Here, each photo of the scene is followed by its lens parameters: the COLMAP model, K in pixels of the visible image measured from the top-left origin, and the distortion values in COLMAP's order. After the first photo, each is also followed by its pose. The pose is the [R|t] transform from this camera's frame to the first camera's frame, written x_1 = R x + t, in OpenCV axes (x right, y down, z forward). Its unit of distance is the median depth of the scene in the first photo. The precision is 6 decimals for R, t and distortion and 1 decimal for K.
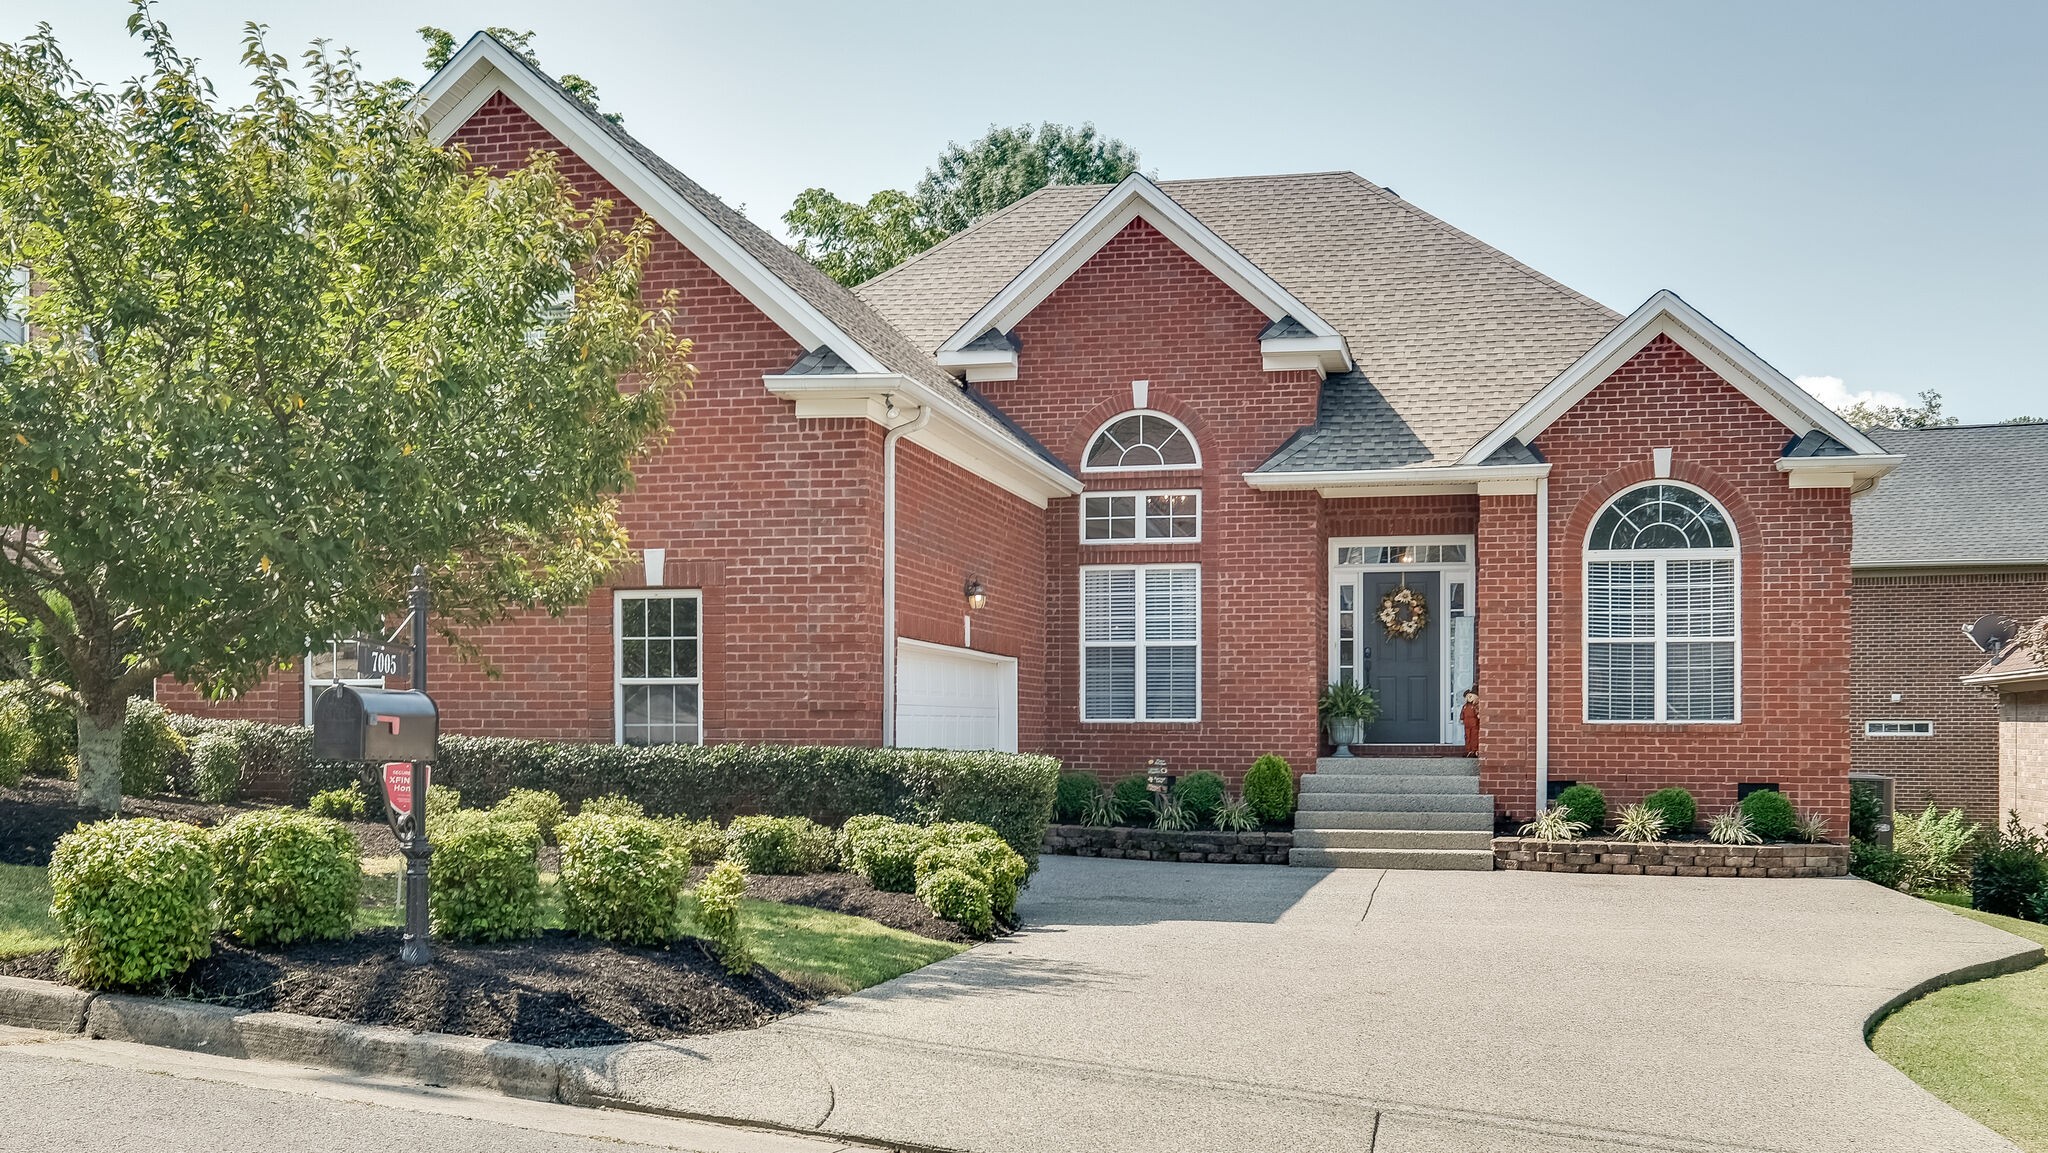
lens RADIAL K [[2055.4, 0, 985.6], [0, 2055.4, 714.7], [0, 0, 1]] dist [0.009667, -0.007143]
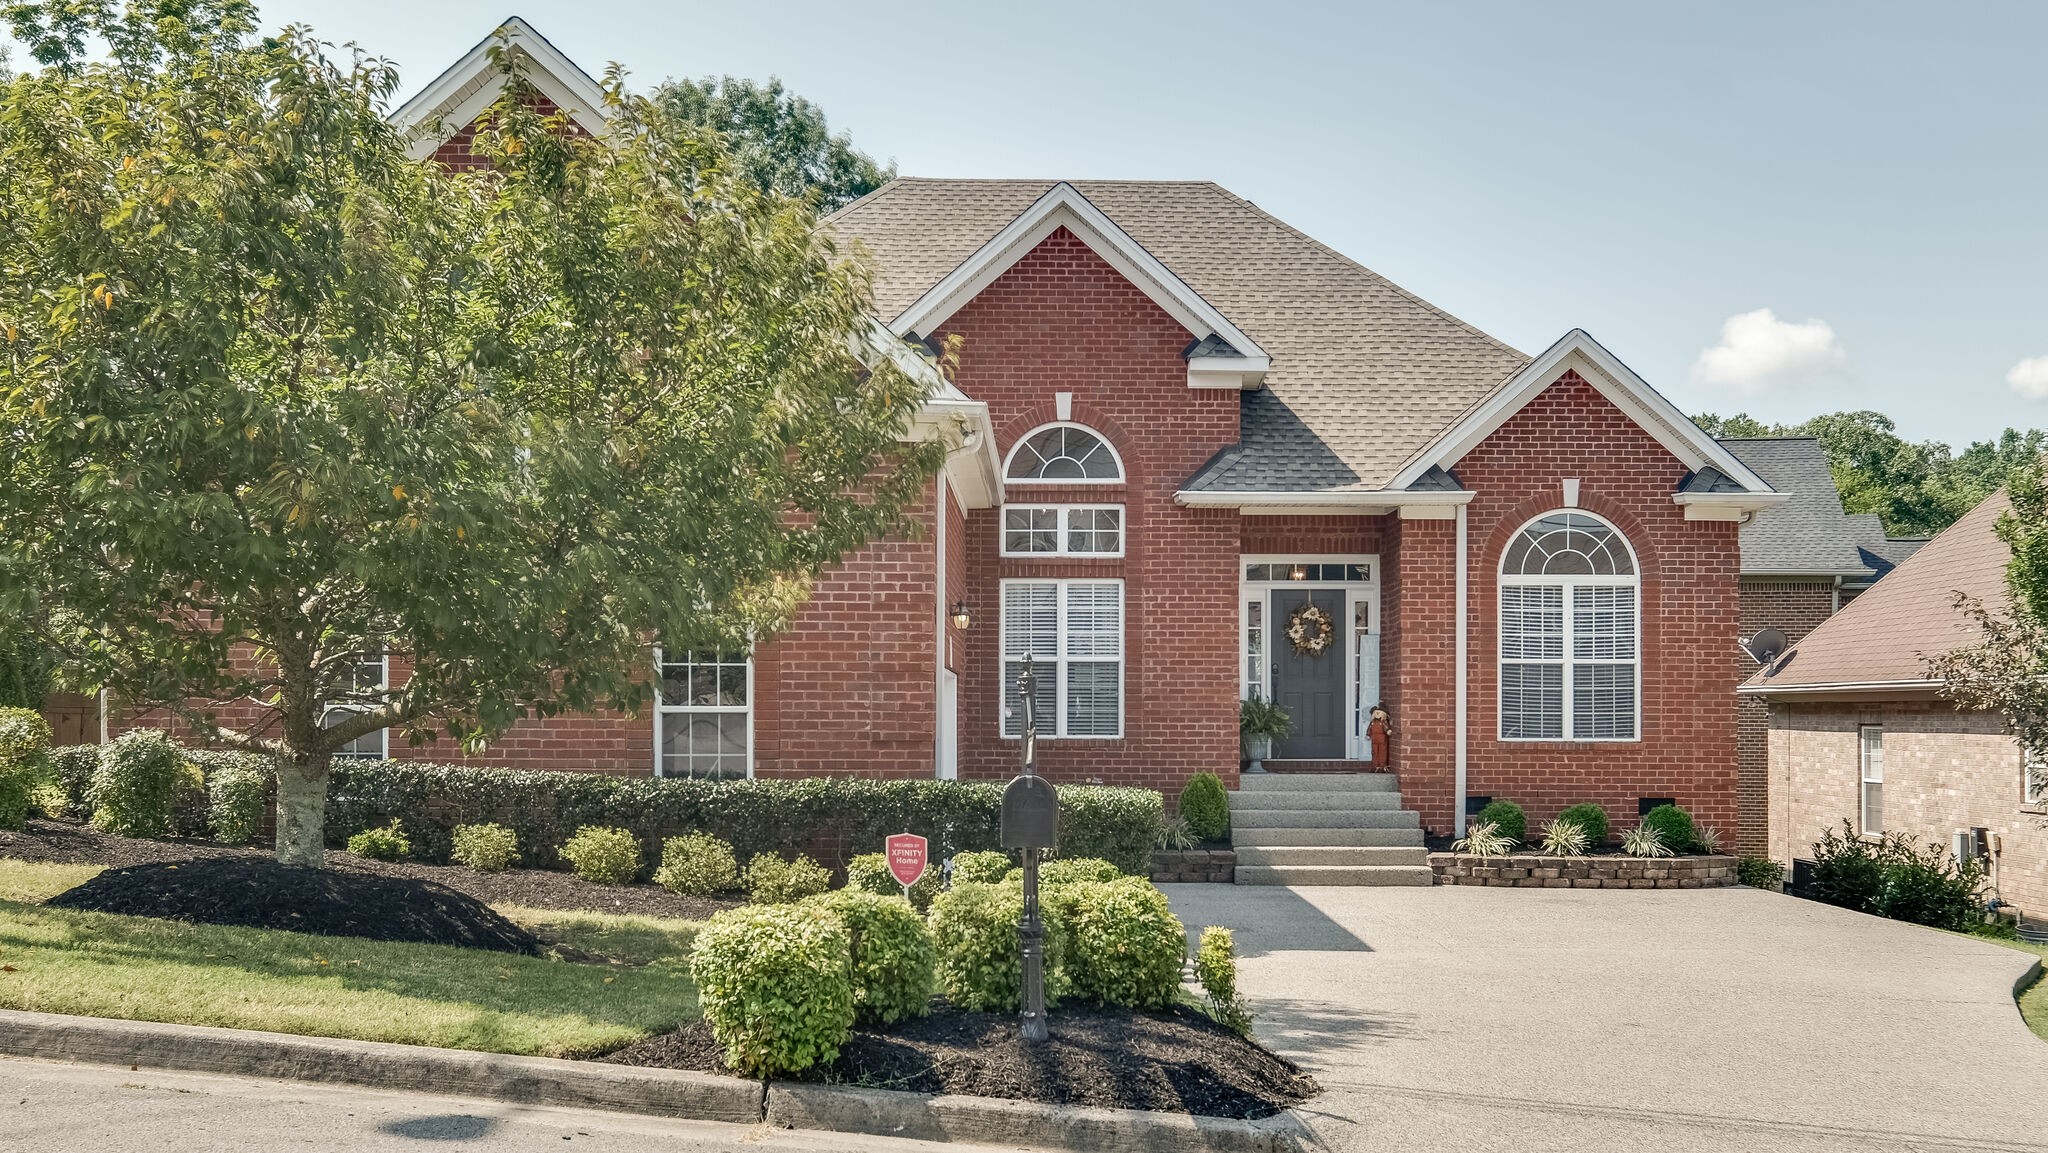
lens RADIAL K [[2217.4, 0, 1008.6], [0, 2217.4, 679.8], [0, 0, 1]] dist [0.003875, 0.007102]
pose [[0.971326, 0.004183, 0.237716, -0.215326], [-0.003222, 0.999985, -0.004432, -0.020975], [-0.237731, 0.003539, 0.971325, -0.028520]]
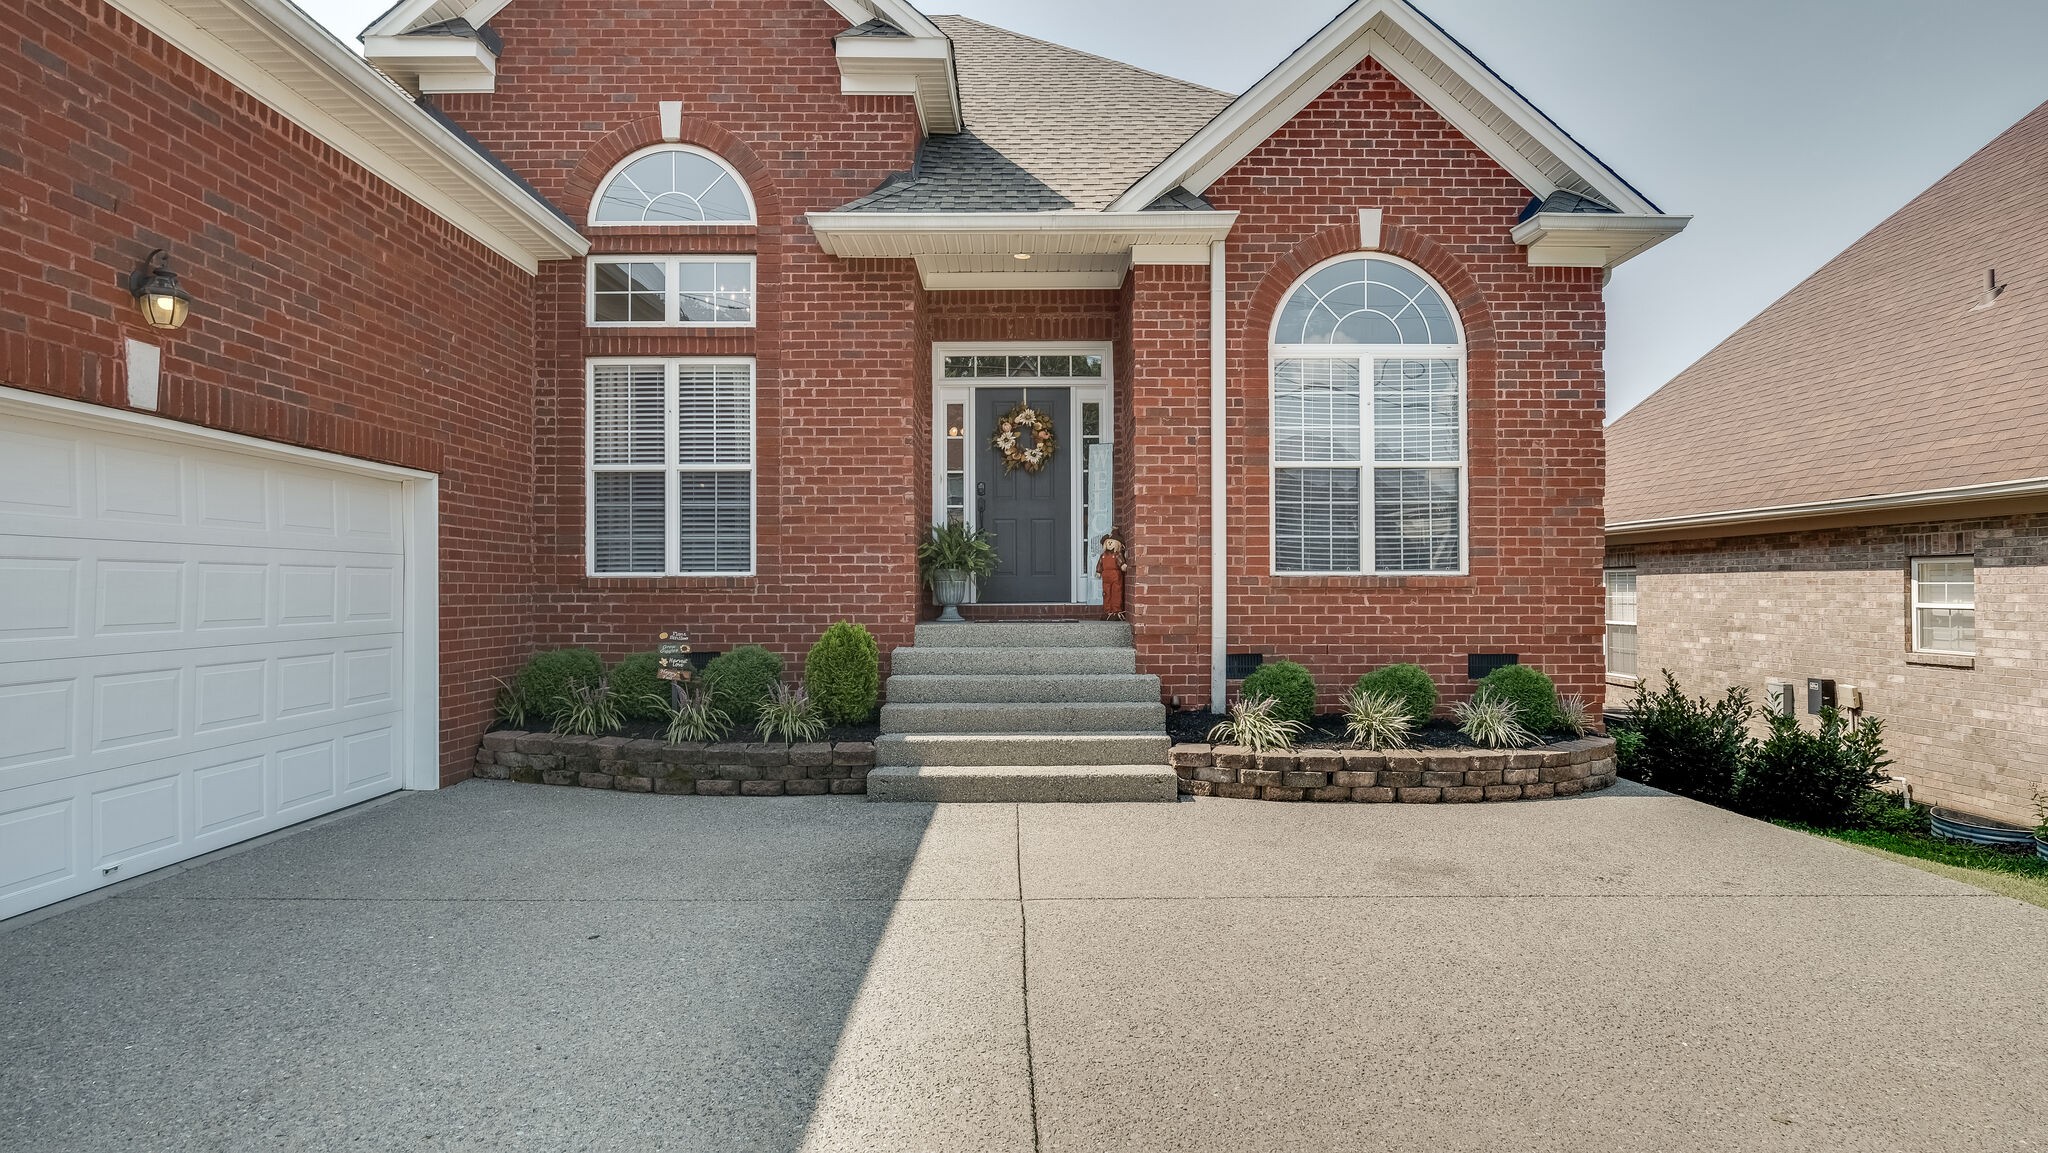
lens RADIAL K [[942.2, 0, 1024.0], [0, 942.2, 576.5], [0, 0, 1]] dist [-0.005170, -0.000241]
pose [[0.969589, -0.001843, 0.244734, 0.121270], [0.002686, 0.999992, -0.003114, 0.005277], [-0.244726, 0.003677, 0.969585, 0.692149]]
